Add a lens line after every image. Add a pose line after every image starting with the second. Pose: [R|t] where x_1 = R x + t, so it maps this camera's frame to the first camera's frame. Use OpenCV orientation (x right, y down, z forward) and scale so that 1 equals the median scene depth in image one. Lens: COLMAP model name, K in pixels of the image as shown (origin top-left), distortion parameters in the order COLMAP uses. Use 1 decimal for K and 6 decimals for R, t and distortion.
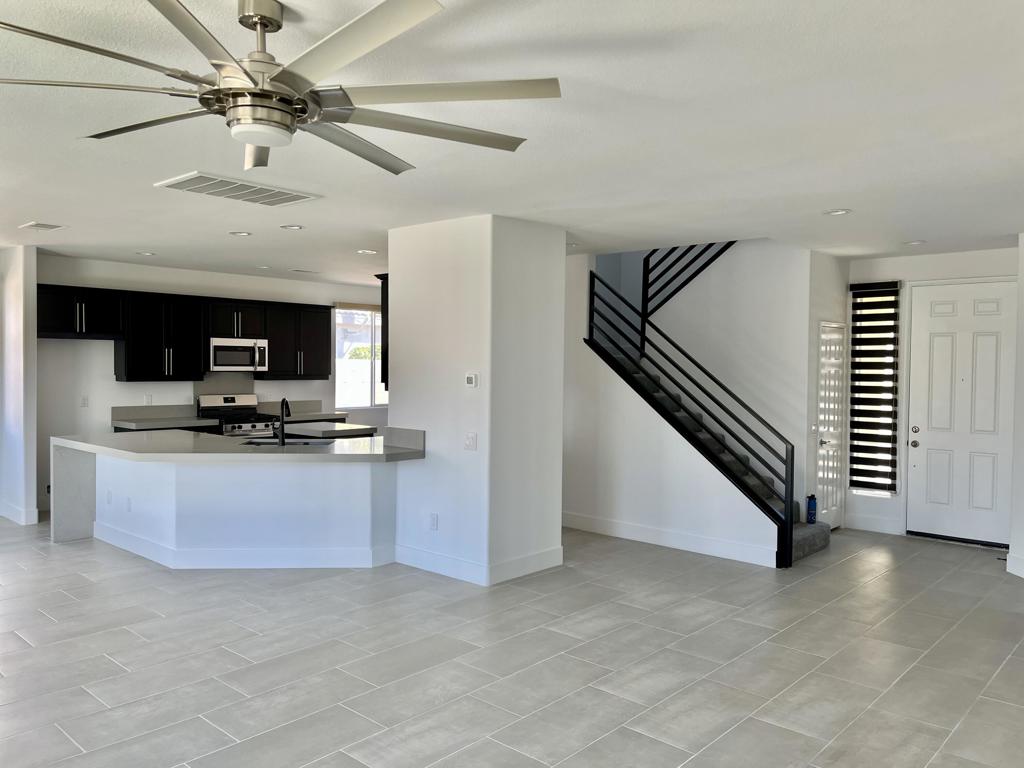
lens RADIAL K [[783.3, 0, 512.0], [0, 783.3, 384.0], [0, 0, 1]] dist [0.006825, -0.003140]
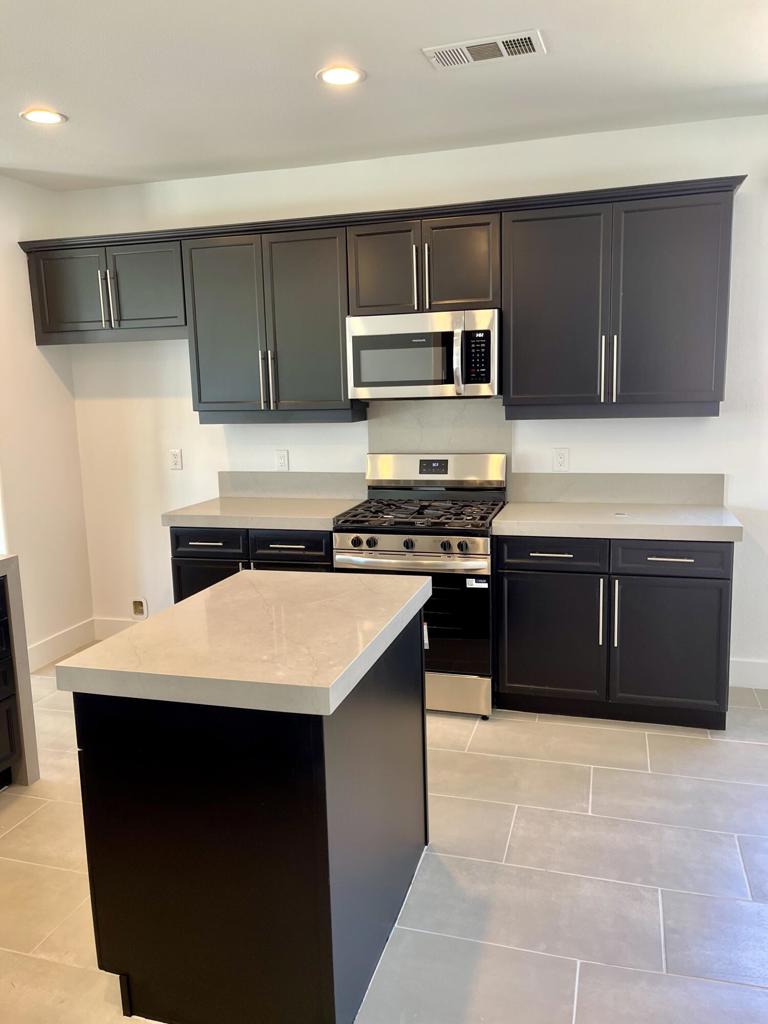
lens RADIAL K [[783.3, 0, 384.0], [0, 783.3, 512.0], [0, 0, 1]] dist [0.006825, -0.003140]
pose [[0.436259, 0.121262, -0.891613, 0.004393], [0.012863, 0.989936, 0.140928, -0.015069], [0.899729, -0.072950, 0.430309, 0.804679]]
